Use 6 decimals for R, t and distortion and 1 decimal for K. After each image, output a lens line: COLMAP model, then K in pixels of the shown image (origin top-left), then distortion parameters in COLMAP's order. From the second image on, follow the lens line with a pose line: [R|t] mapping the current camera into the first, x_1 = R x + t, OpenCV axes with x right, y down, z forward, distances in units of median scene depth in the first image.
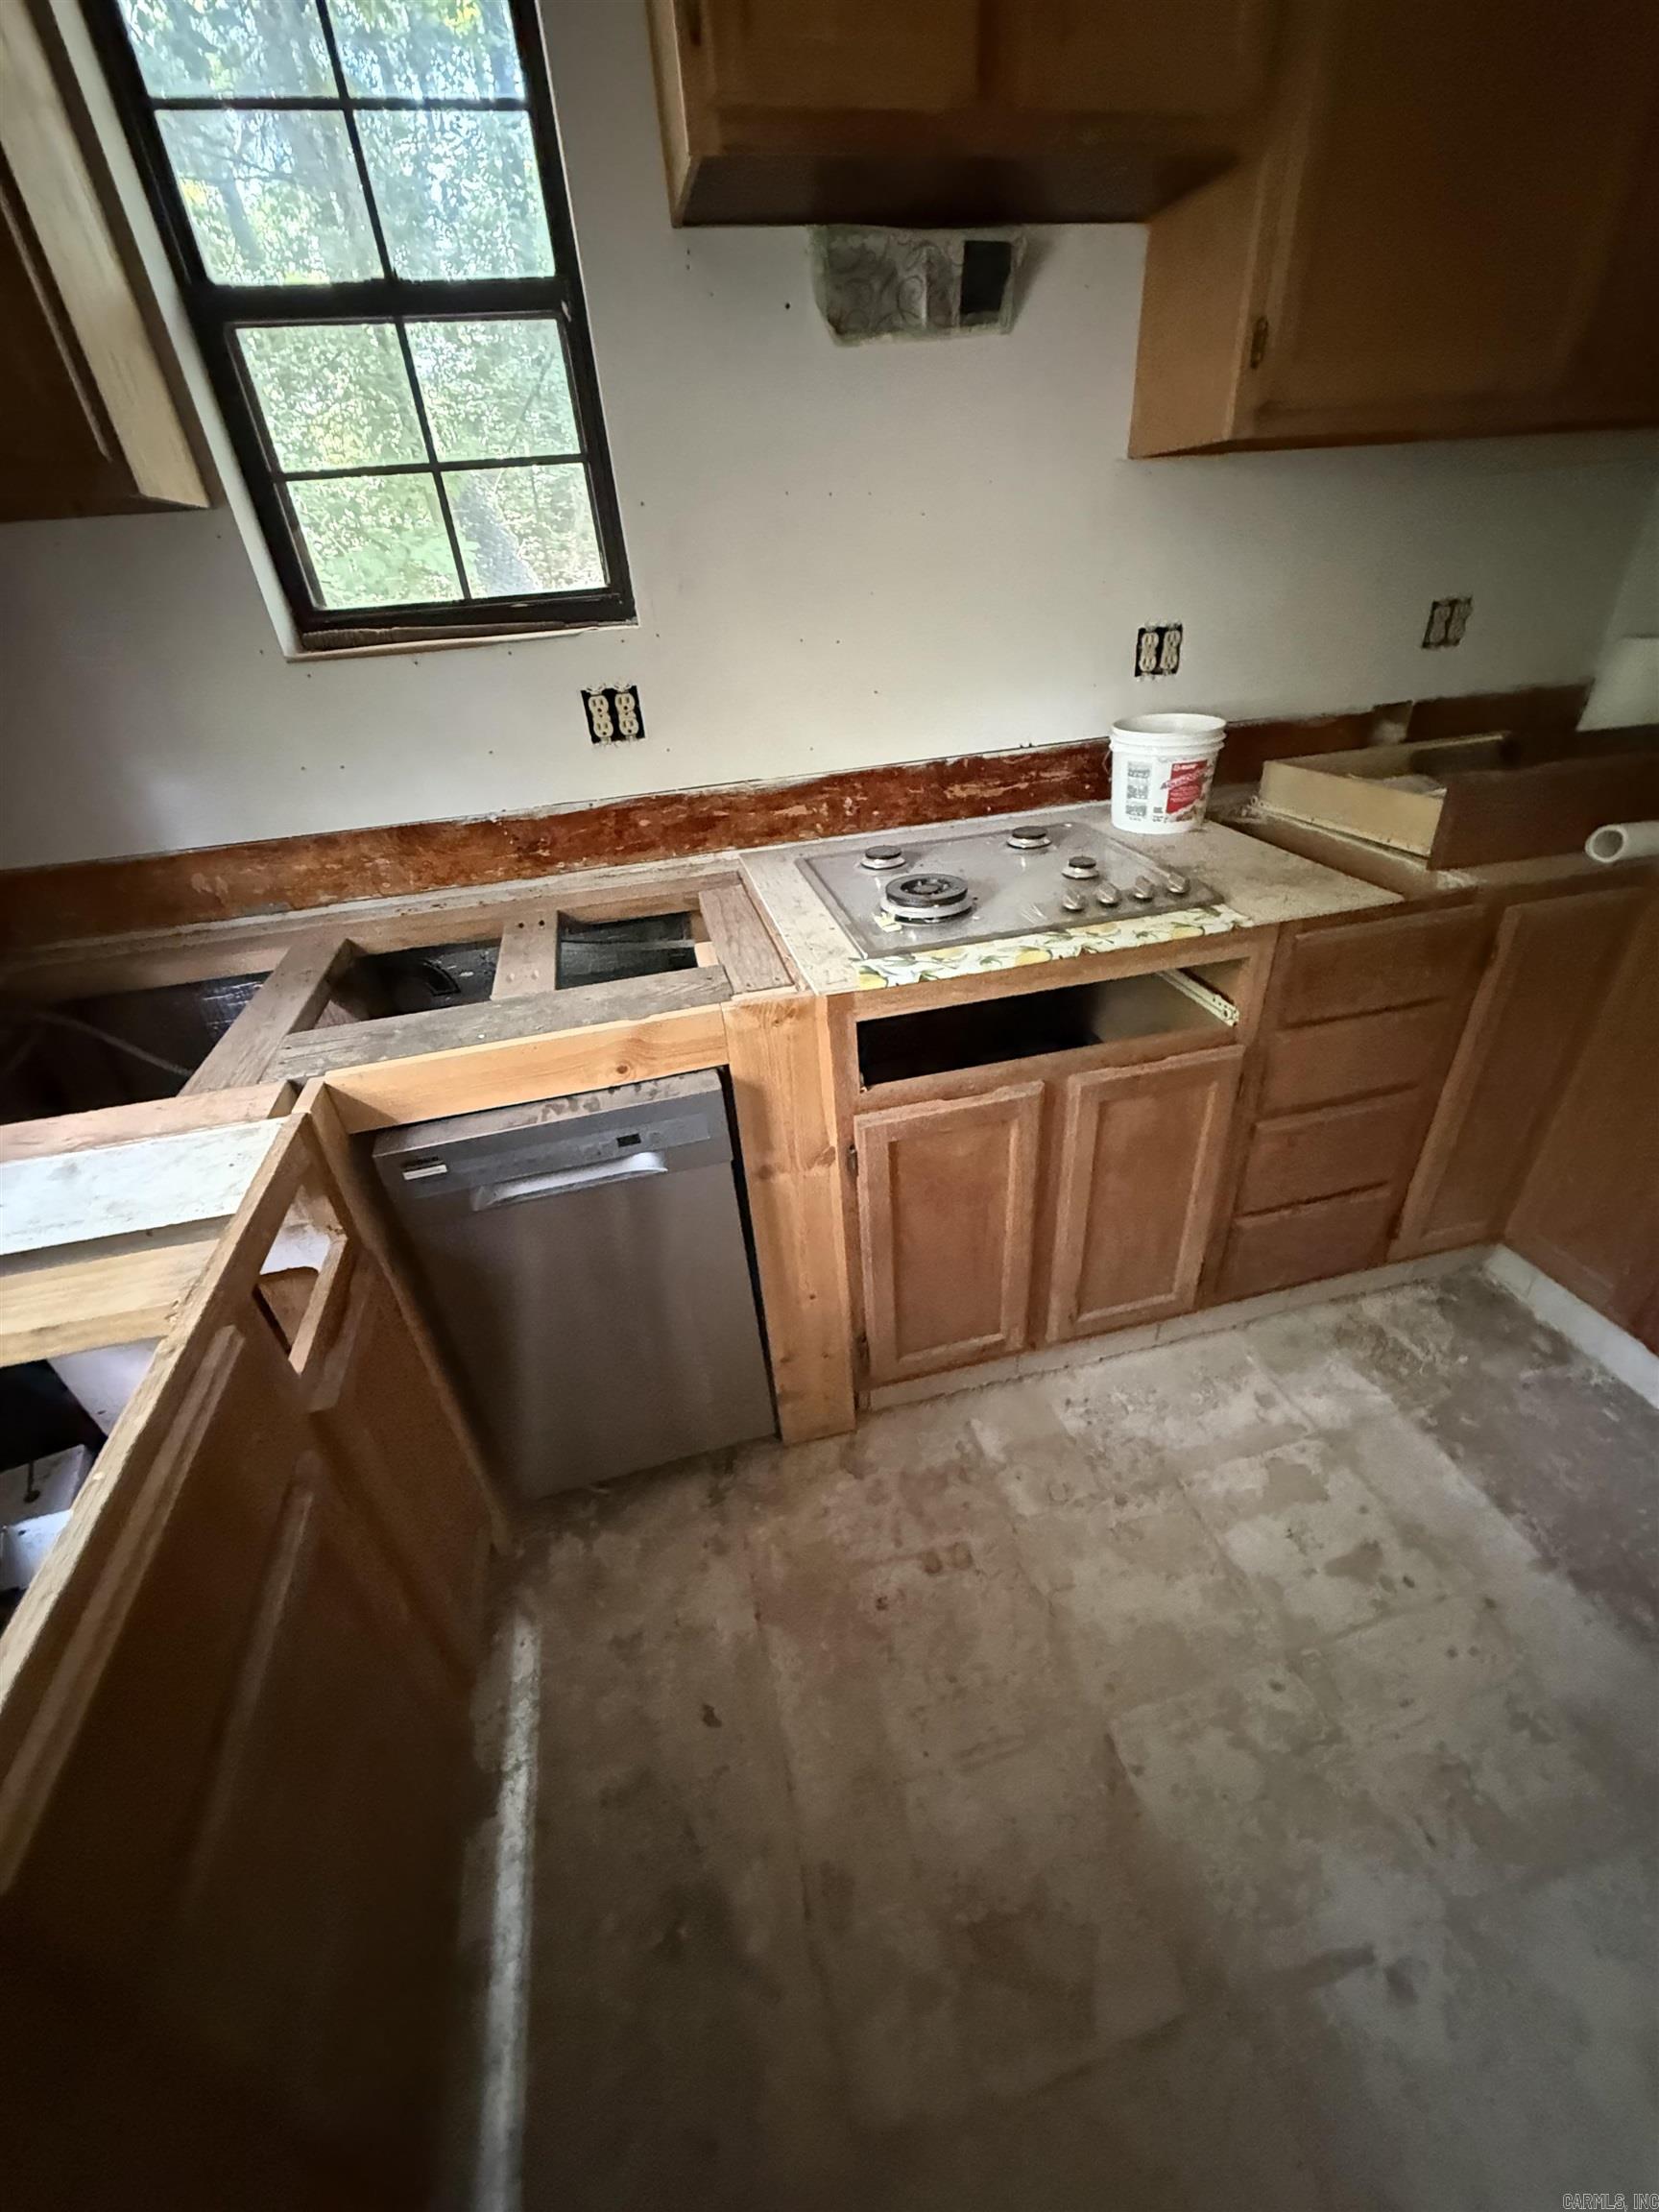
lens RADIAL K [[882.8, 0, 833.4], [0, 882.8, 1101.1], [0, 0, 1]] dist [0.000723, 0.000274]
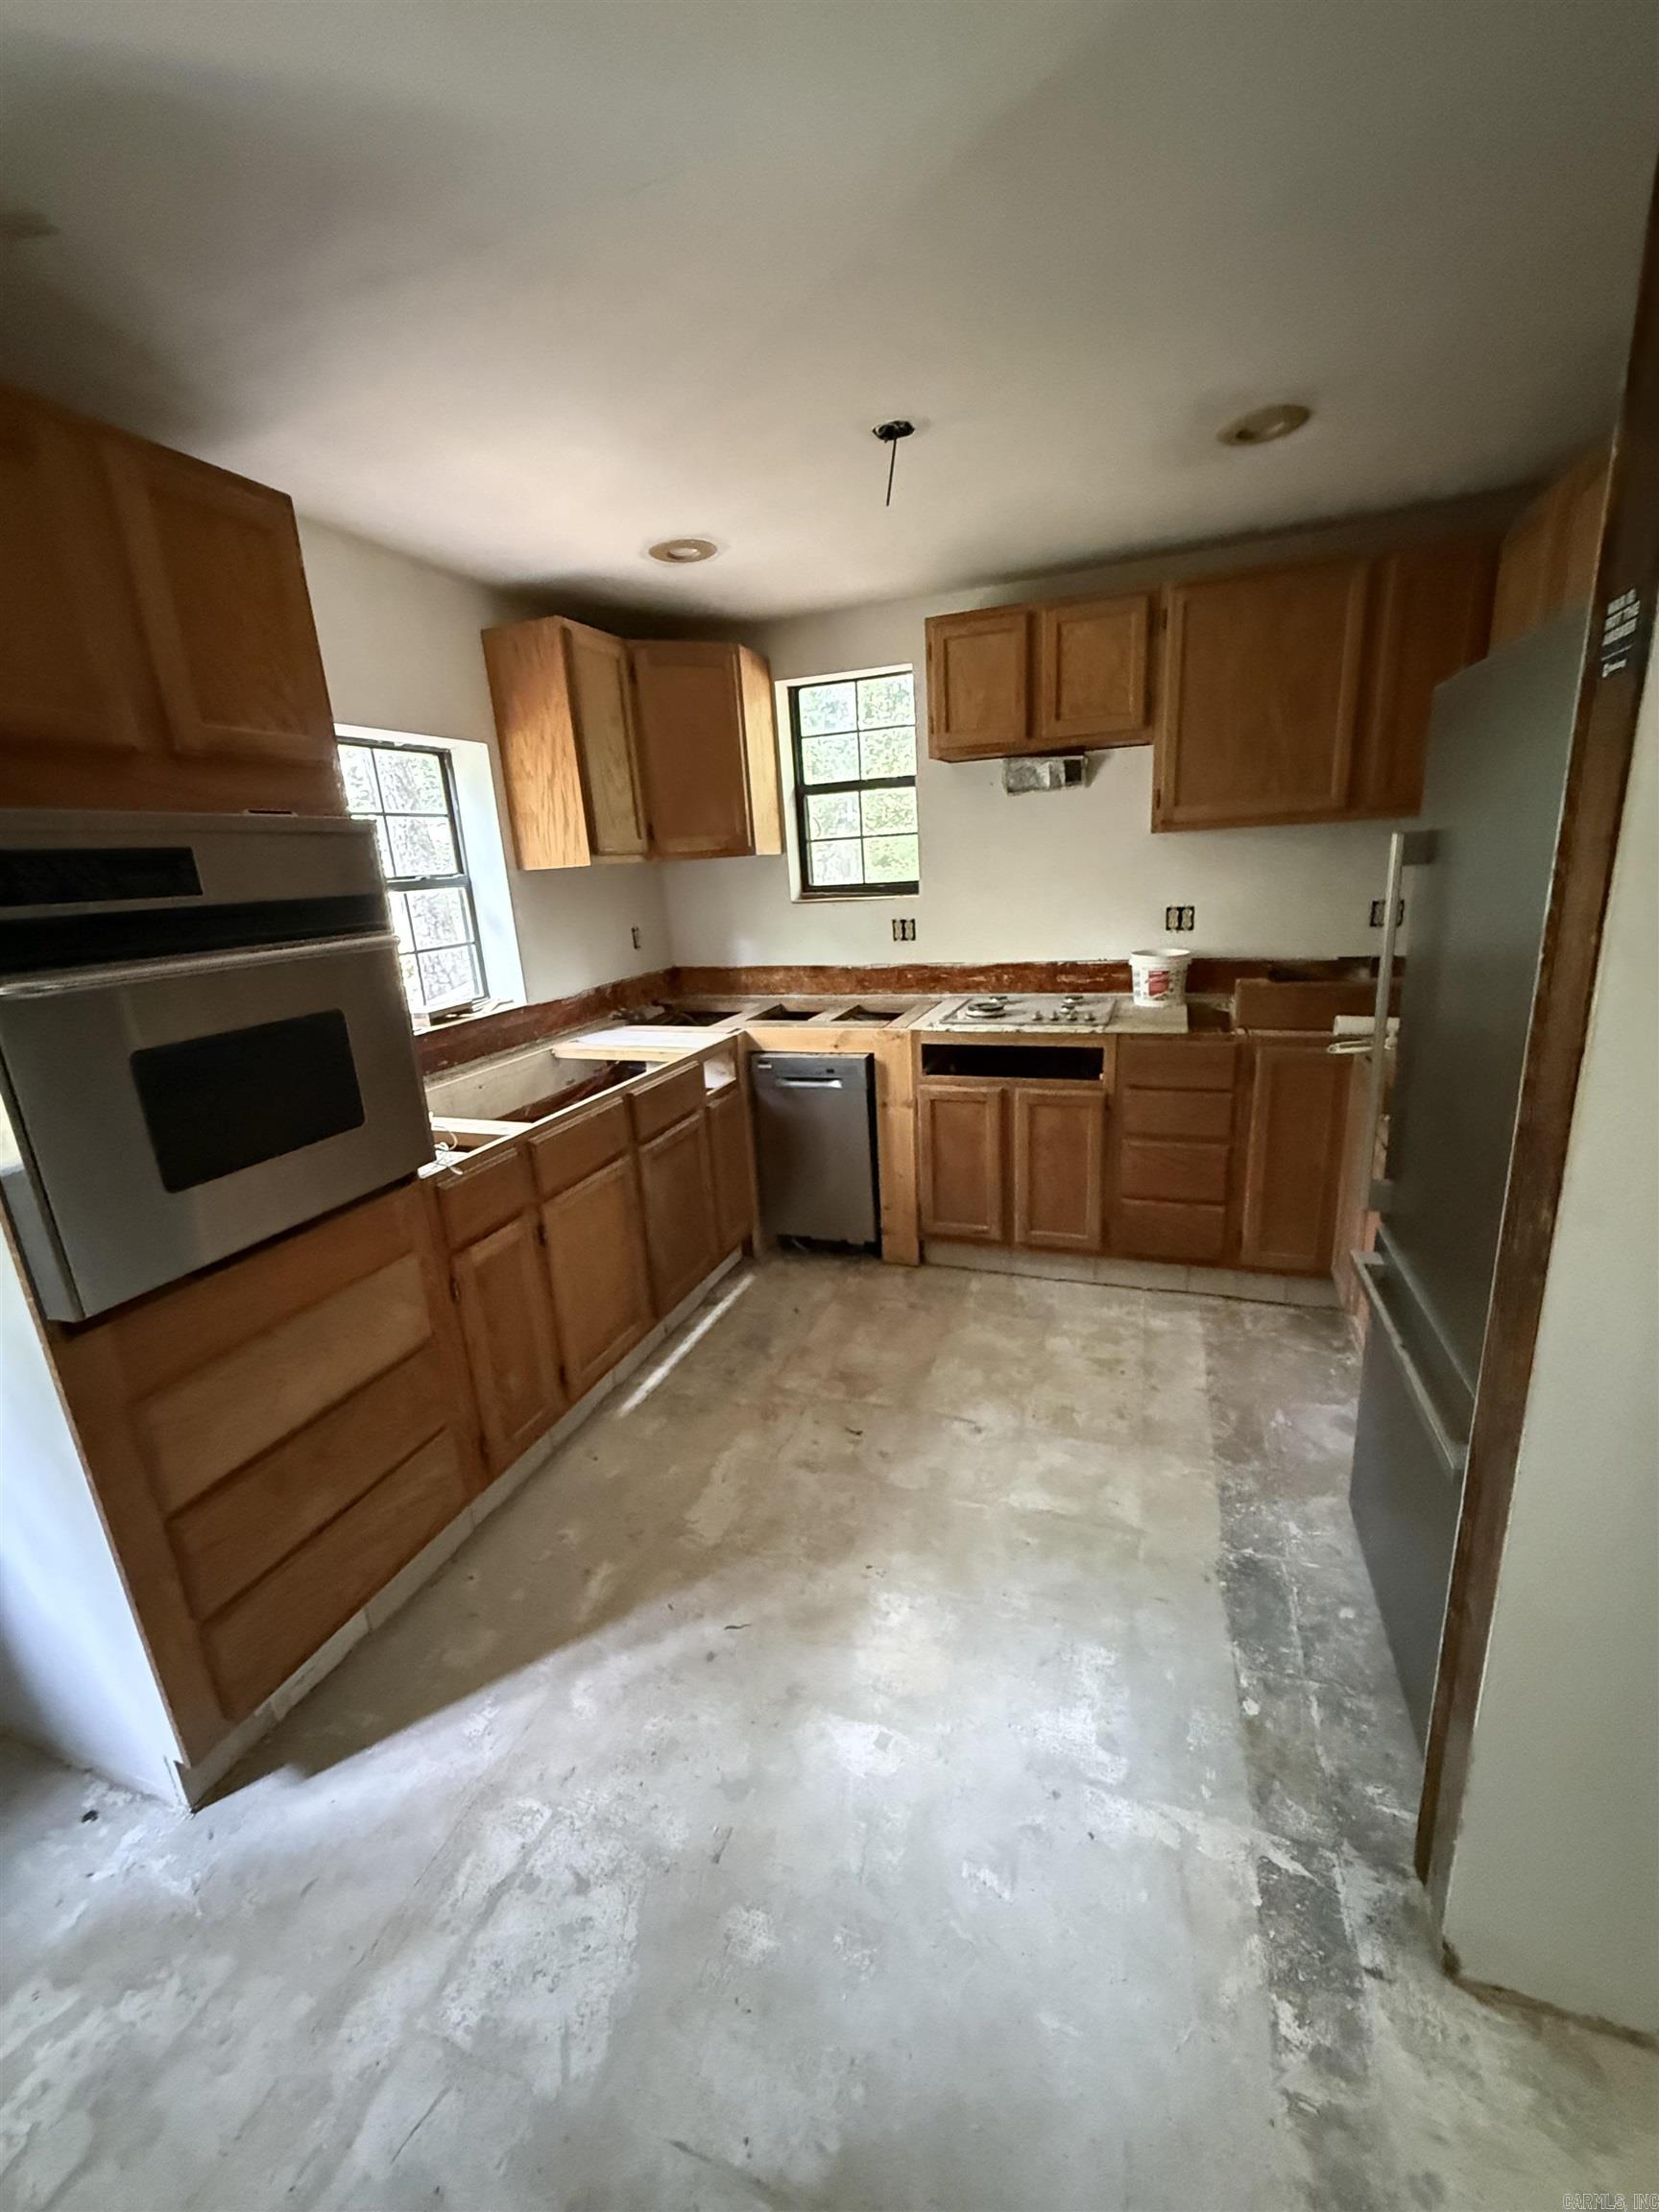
lens RADIAL K [[882.8, 0, 829.5], [0, 882.8, 1093.8], [0, 0, 1]] dist [0.000723, 0.000274]
pose [[0.830459, 0.162647, -0.532808, 0.973387], [-0.290270, 0.942671, -0.164665, 0.444521], [0.475481, 0.291406, 0.830061, -0.975514]]
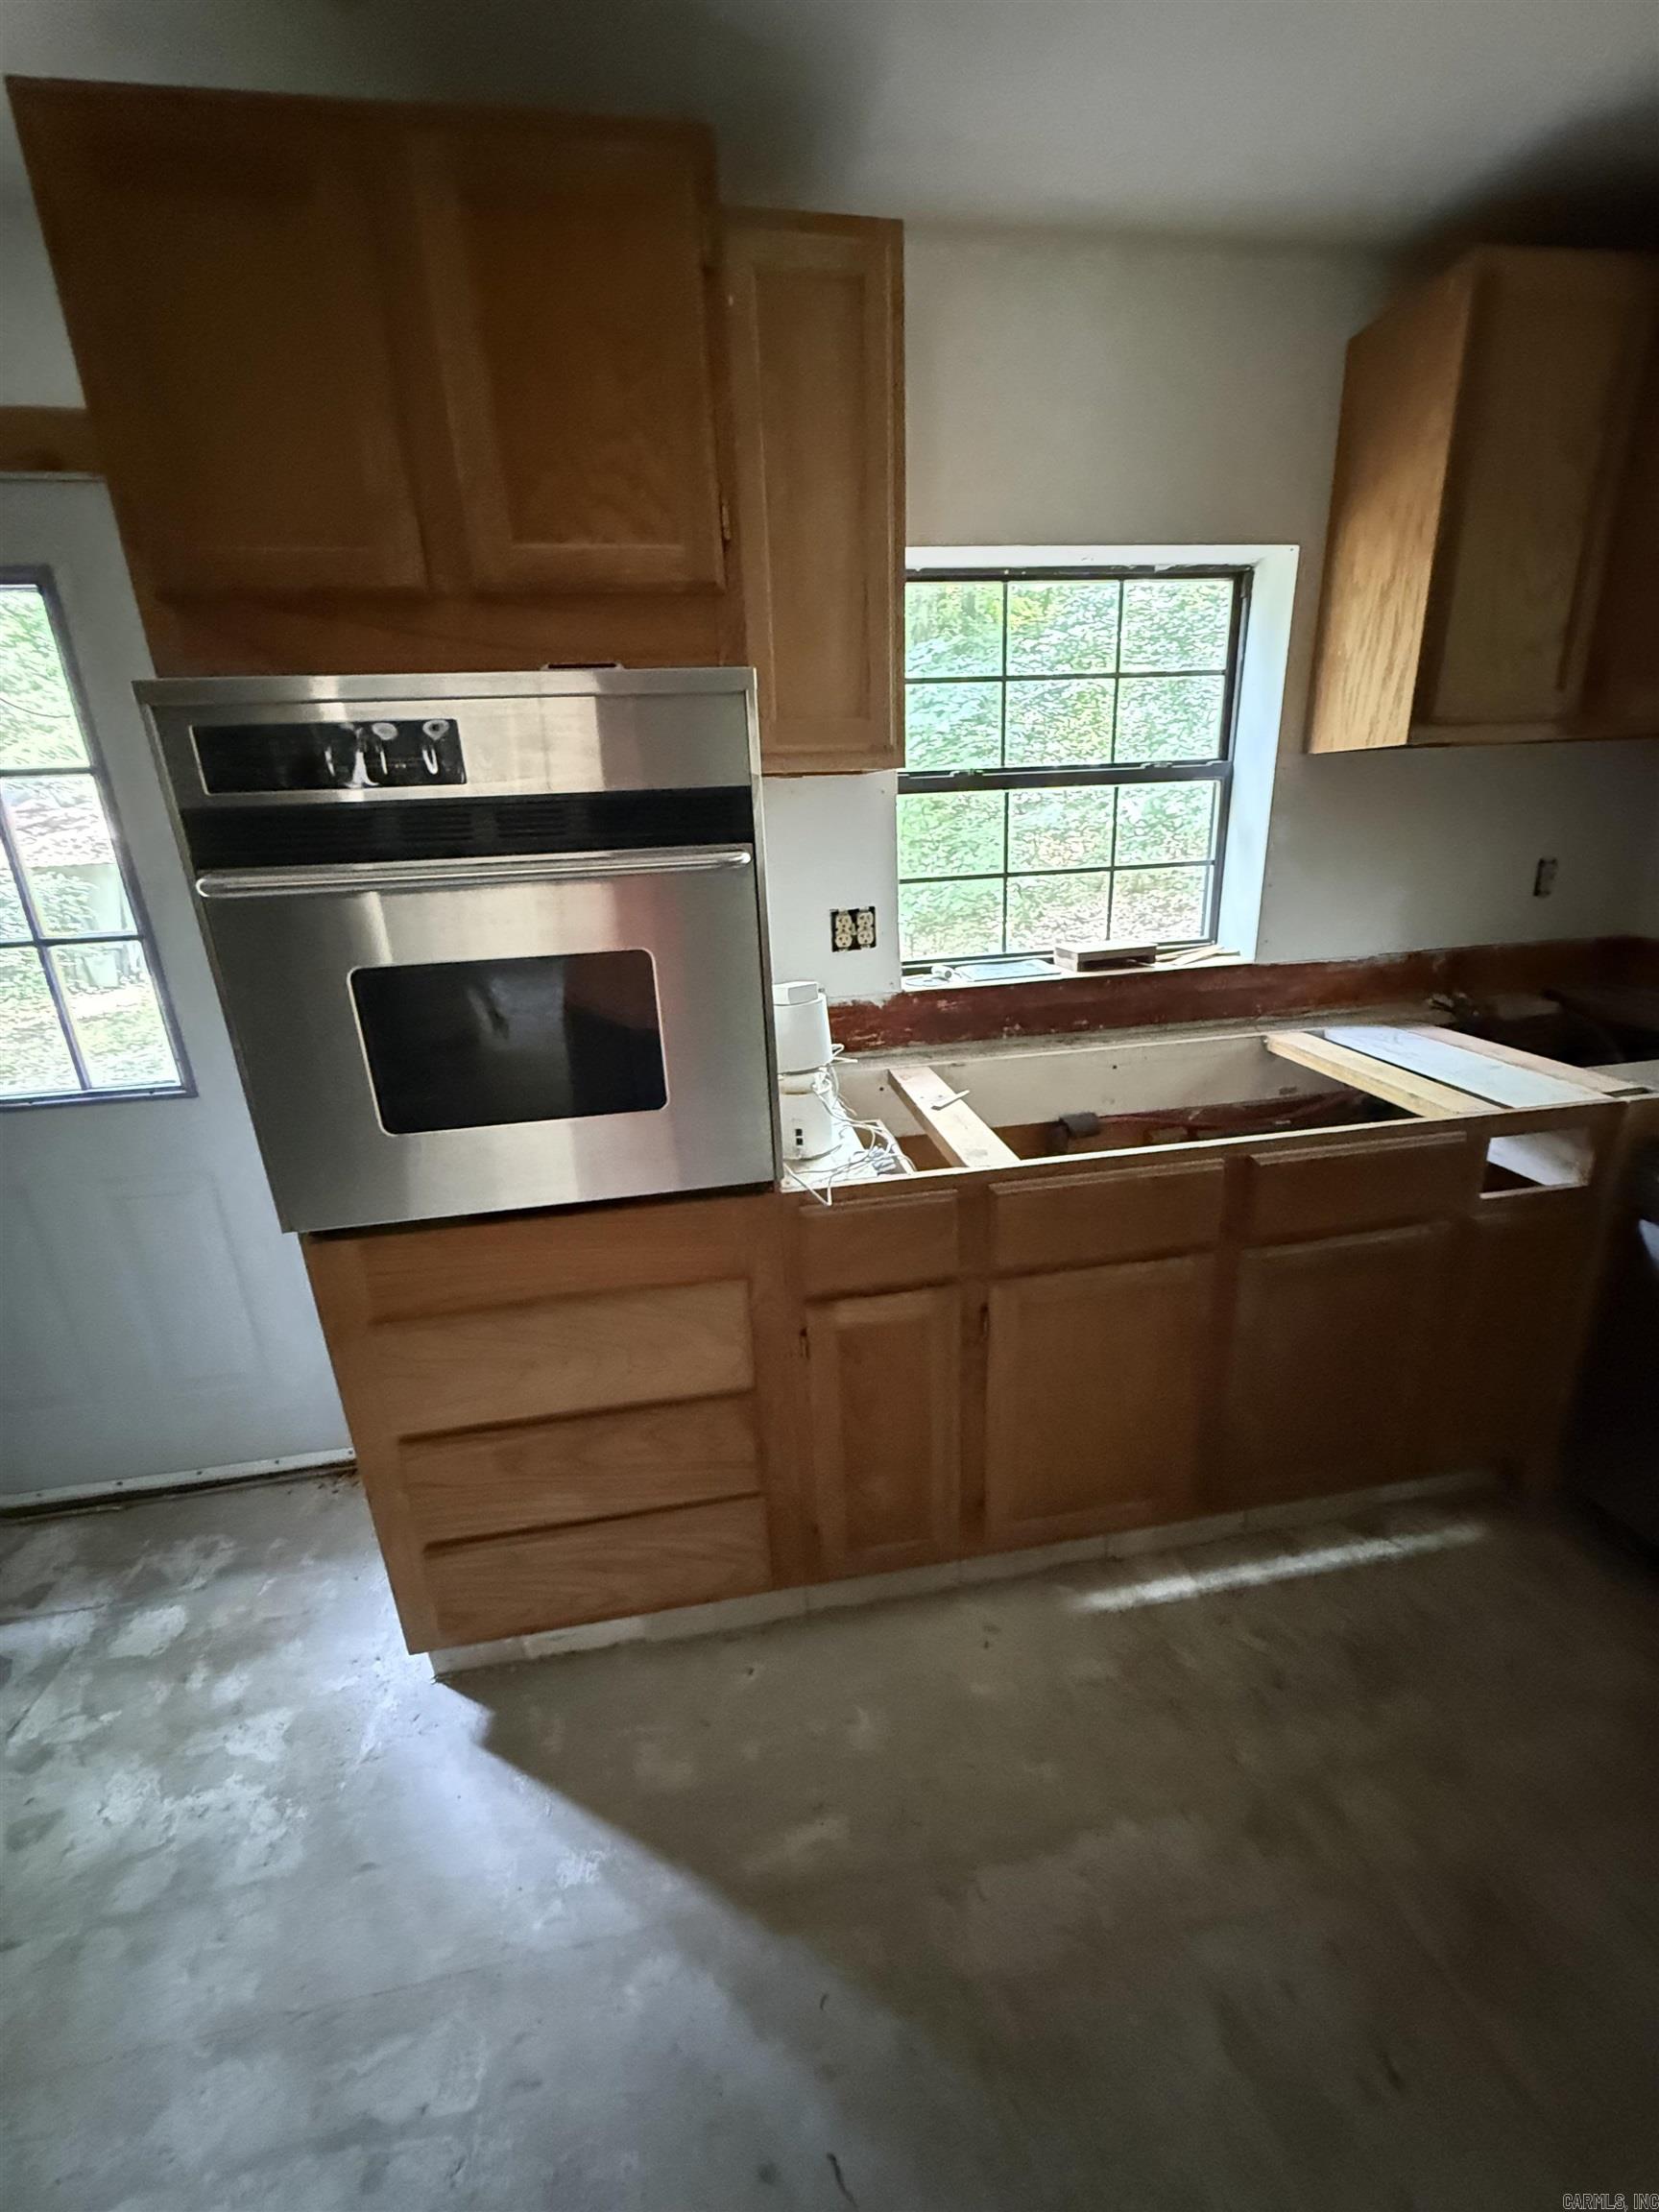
lens RADIAL K [[882.8, 0, 826.5], [0, 882.8, 1101.1], [0, 0, 1]] dist [0.000723, 0.000274]
pose [[-0.070521, 0.384759, -0.920319, 0.640918], [-0.482476, 0.794358, 0.369069, 0.081103], [0.873066, 0.470059, 0.129618, -0.289897]]
